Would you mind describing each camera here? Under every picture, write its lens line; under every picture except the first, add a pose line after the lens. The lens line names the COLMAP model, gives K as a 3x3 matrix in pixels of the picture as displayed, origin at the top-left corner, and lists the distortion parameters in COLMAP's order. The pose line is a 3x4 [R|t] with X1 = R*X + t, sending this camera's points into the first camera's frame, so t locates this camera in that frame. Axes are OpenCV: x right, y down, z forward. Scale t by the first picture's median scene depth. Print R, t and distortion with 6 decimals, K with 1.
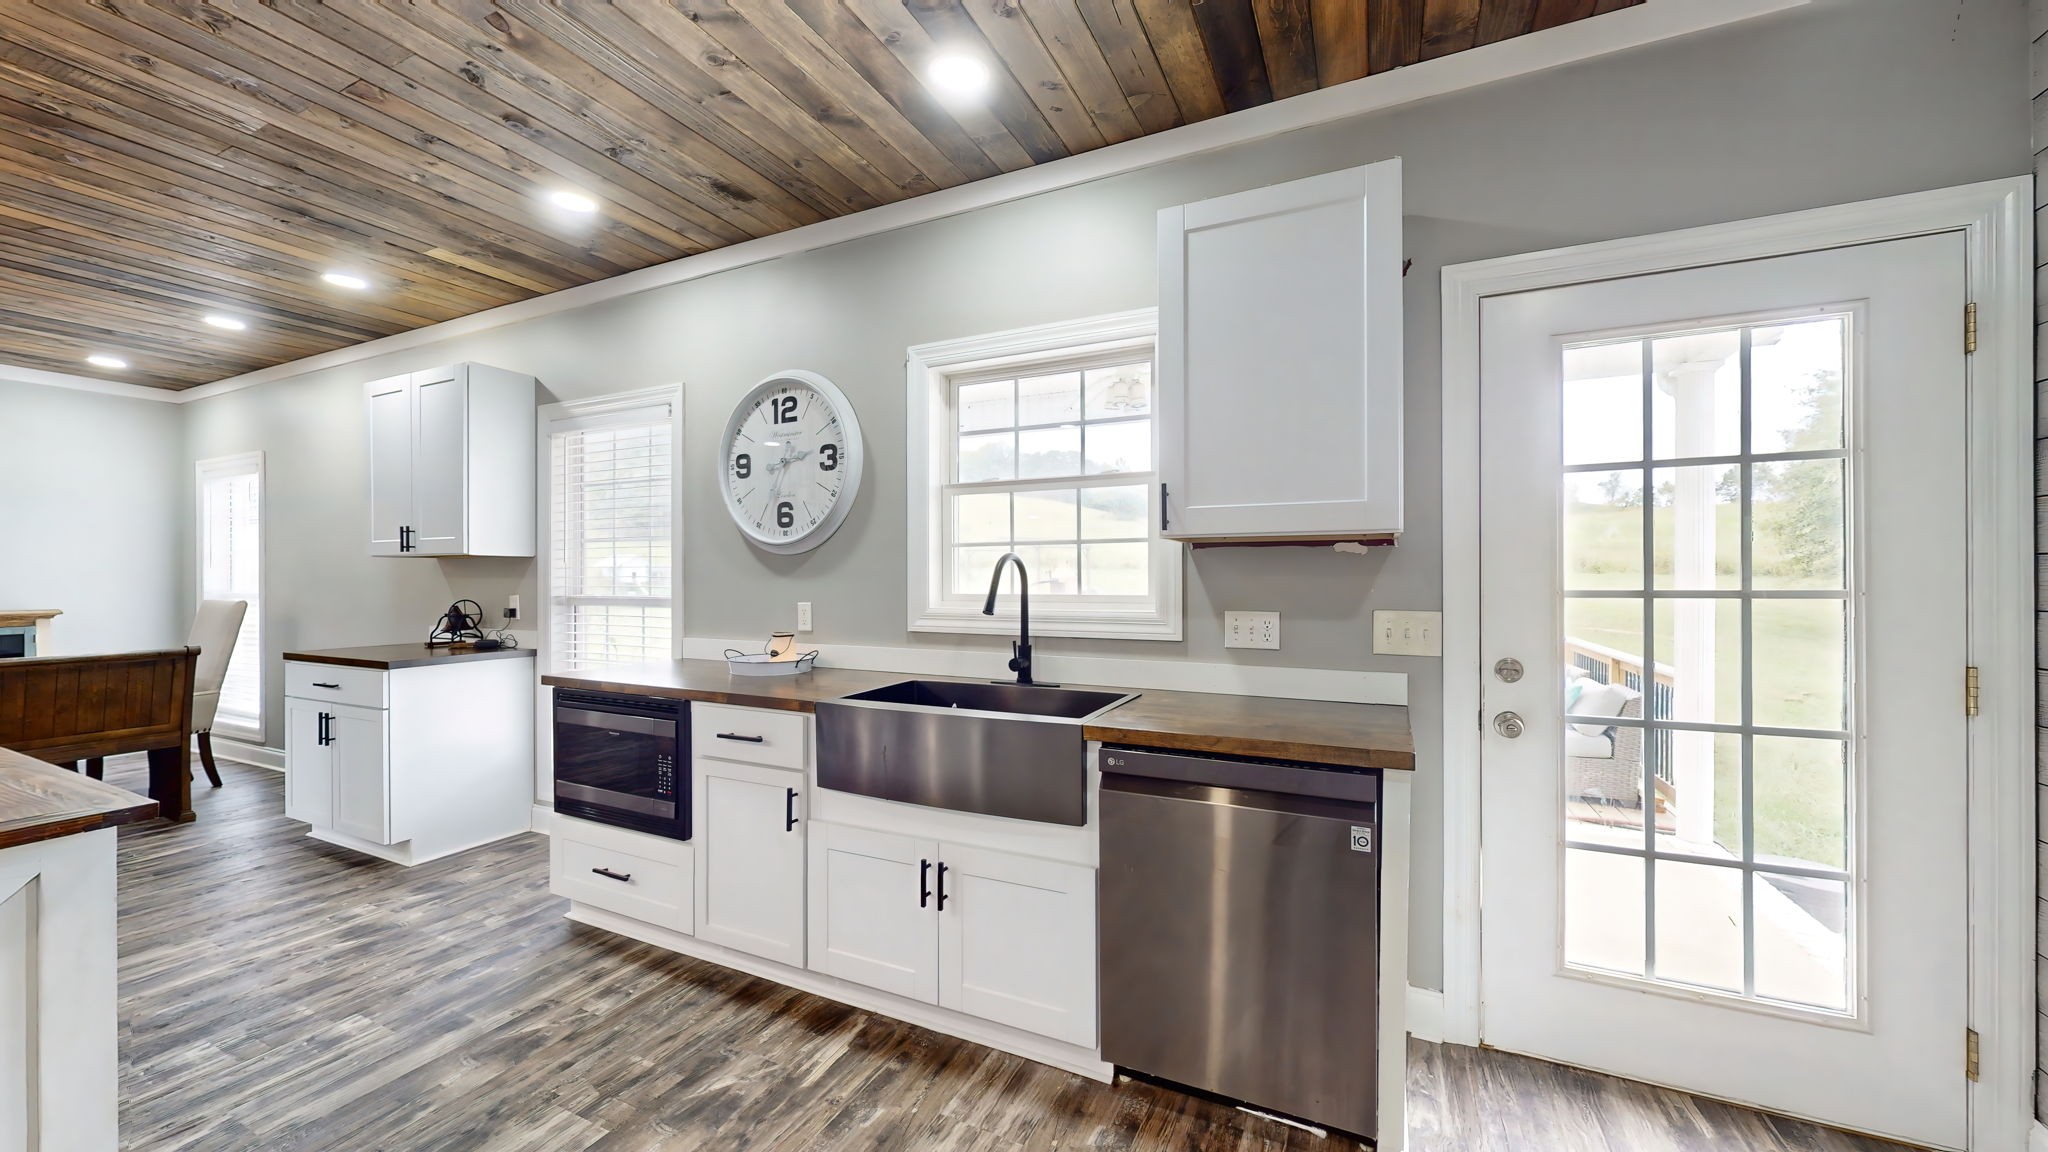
lens RADIAL K [[748.8, 0, 1024.0], [0, 748.8, 576.0], [0, 0, 1]] dist [-0.001018, -0.000115]
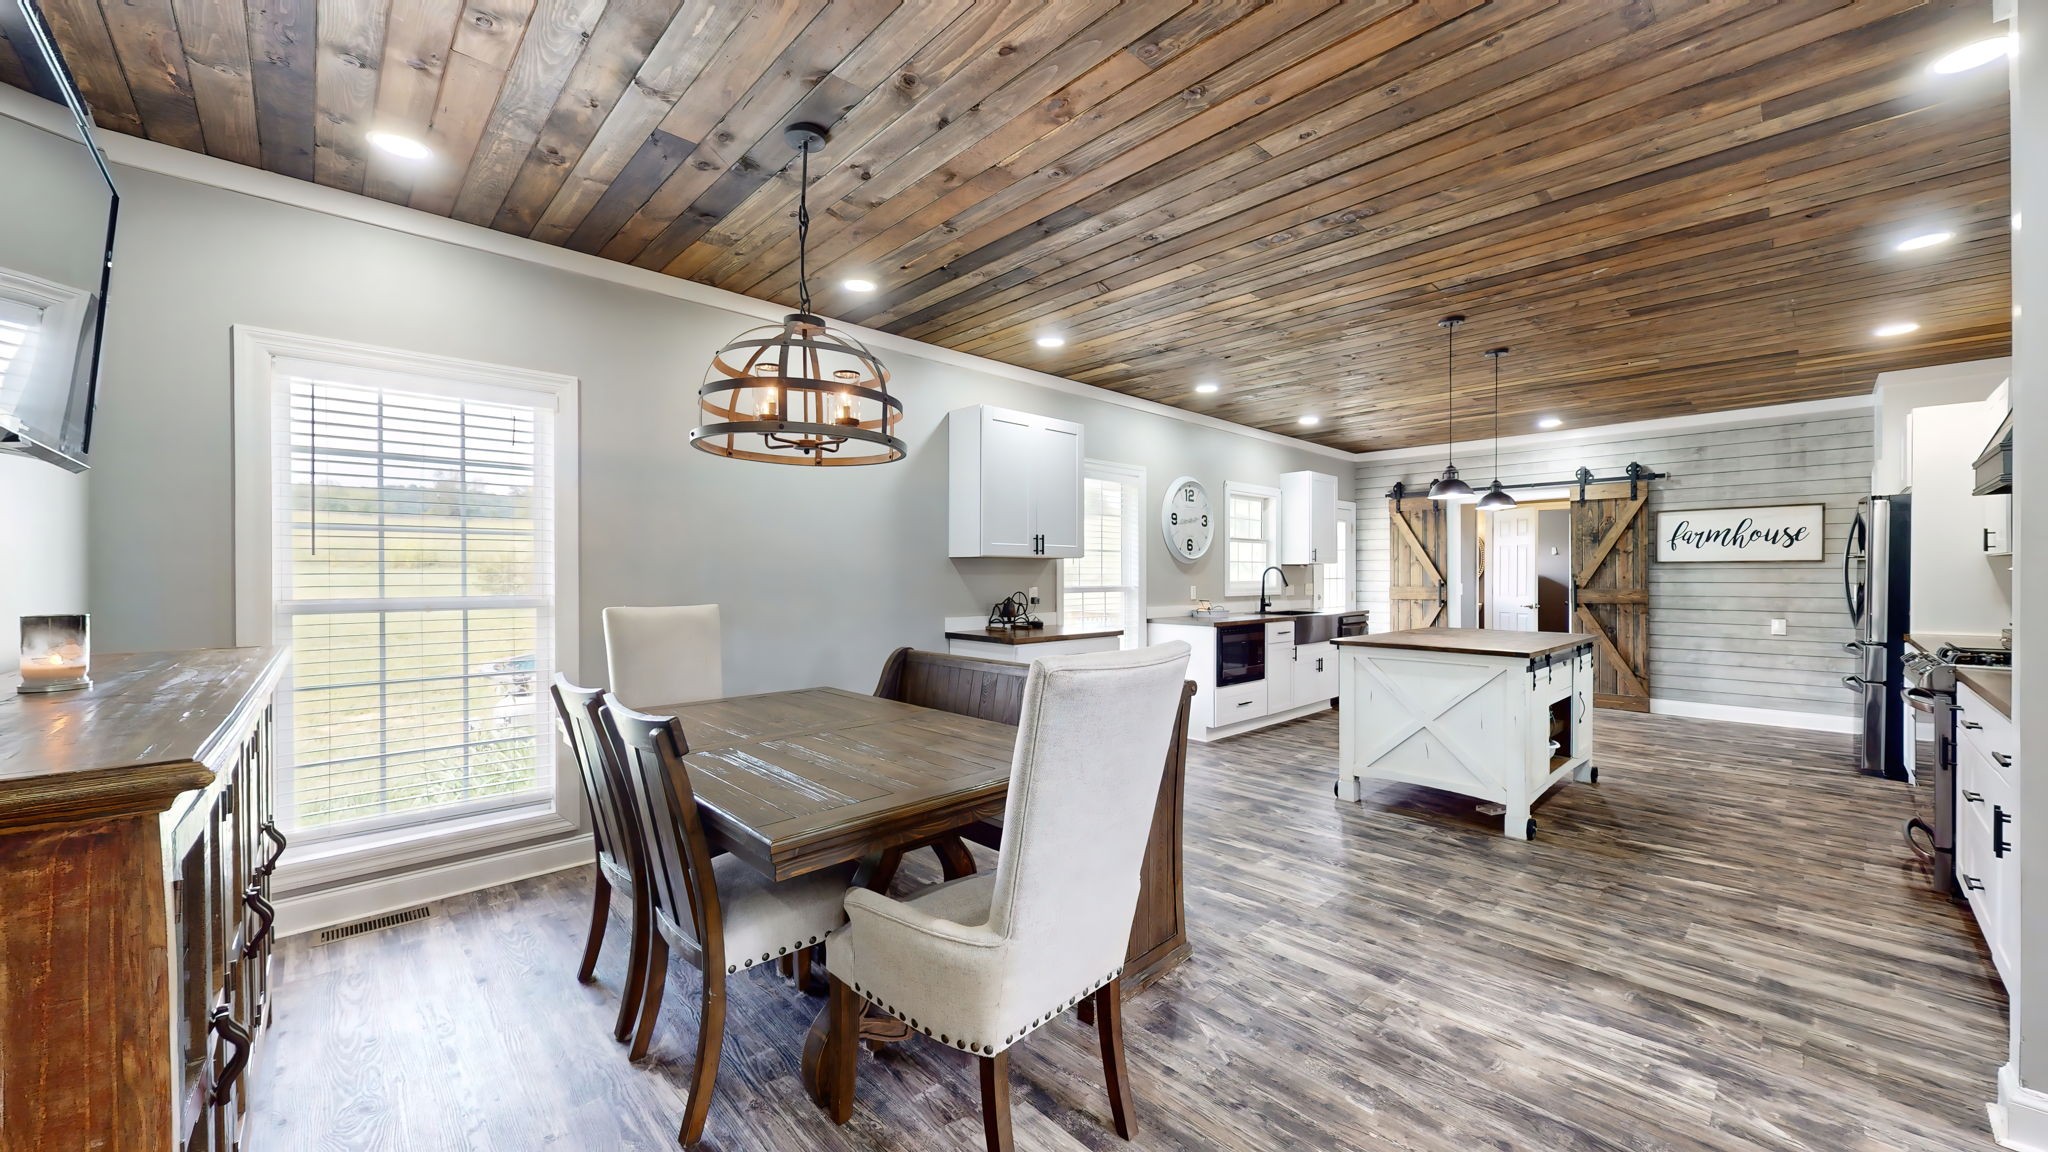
lens RADIAL K [[748.8, 0, 1024.0], [0, 748.8, 576.0], [0, 0, 1]] dist [-0.001018, -0.000115]
pose [[0.355440, 0.003318, 0.934693, -2.547864], [0.003640, 0.999981, -0.004934, 0.015597], [-0.934692, 0.005156, 0.355421, 0.705742]]
